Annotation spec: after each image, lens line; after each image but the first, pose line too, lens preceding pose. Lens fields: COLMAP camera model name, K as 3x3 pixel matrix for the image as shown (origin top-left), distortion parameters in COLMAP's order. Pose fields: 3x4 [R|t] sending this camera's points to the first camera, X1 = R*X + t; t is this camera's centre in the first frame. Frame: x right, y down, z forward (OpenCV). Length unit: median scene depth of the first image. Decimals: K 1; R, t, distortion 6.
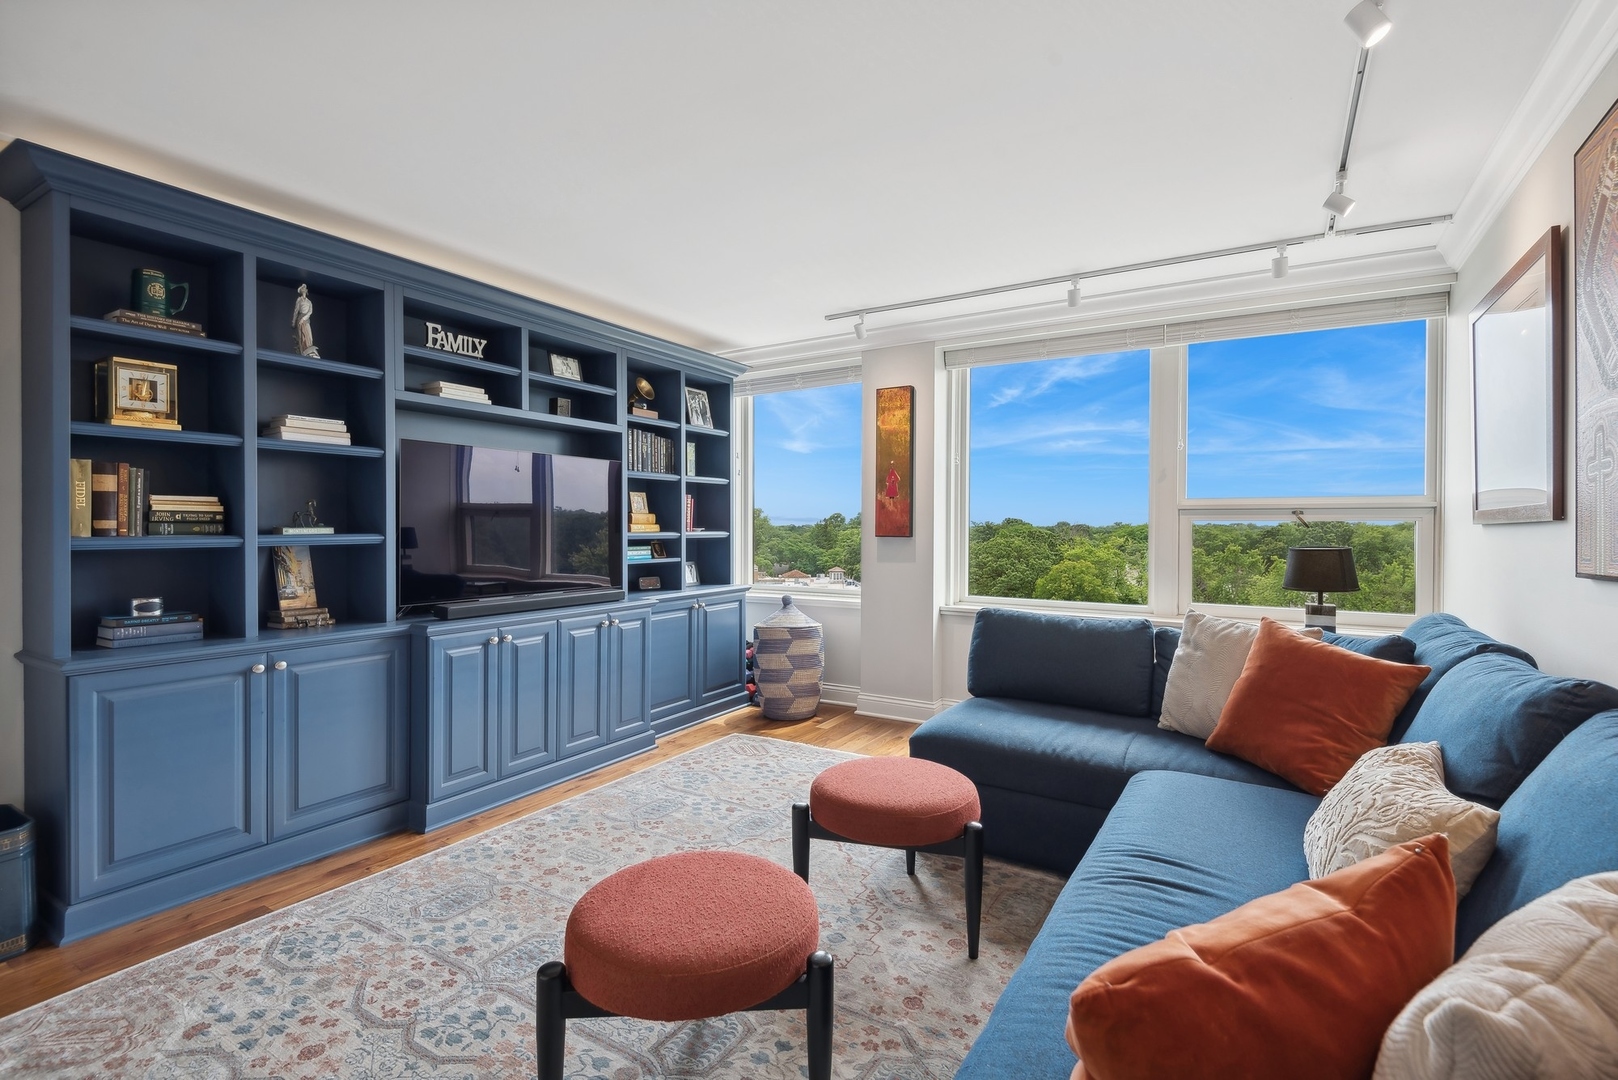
lens RADIAL K [[727.2, 0, 808.5], [0, 727.2, 533.0], [0, 0, 1]] dist [0.002025, -0.000058]
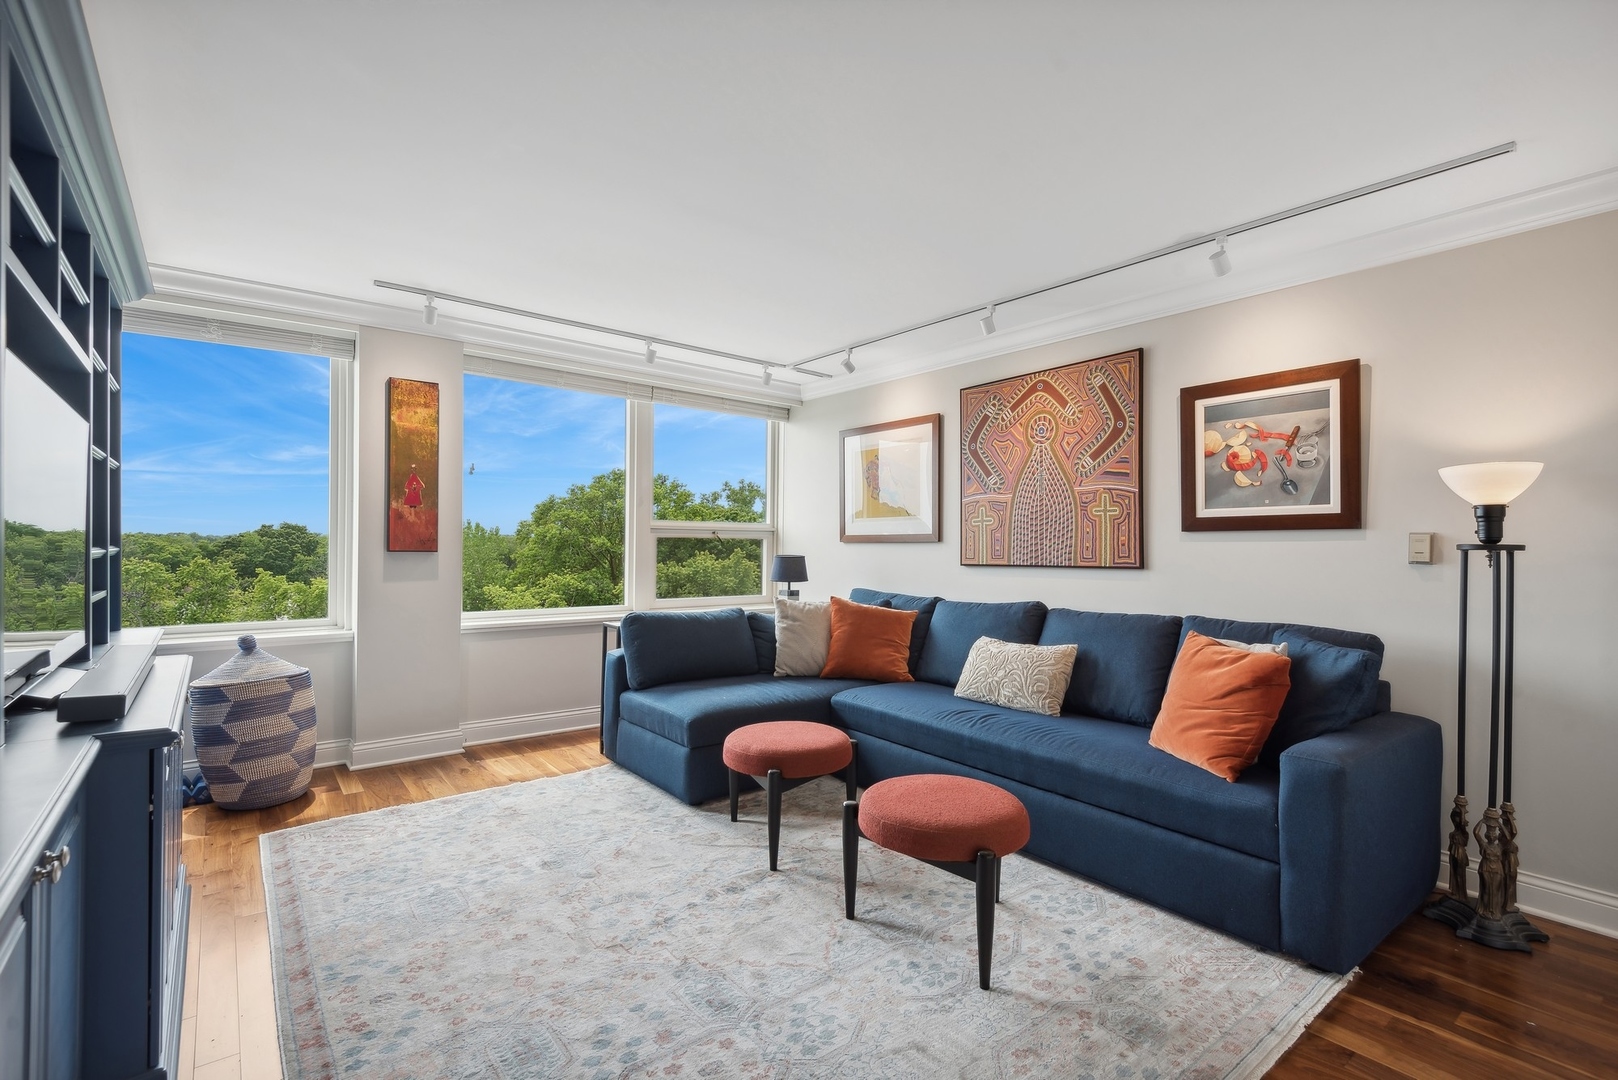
lens RADIAL K [[743.0, 0, 812.9], [0, 743.0, 544.2], [0, 0, 1]] dist [0.002728, -0.000838]
pose [[0.333623, 0.000670, 0.942706, -0.590231], [-0.000865, 1.000000, -0.000405, -0.003745], [-0.942706, -0.000680, 0.333624, 0.260417]]
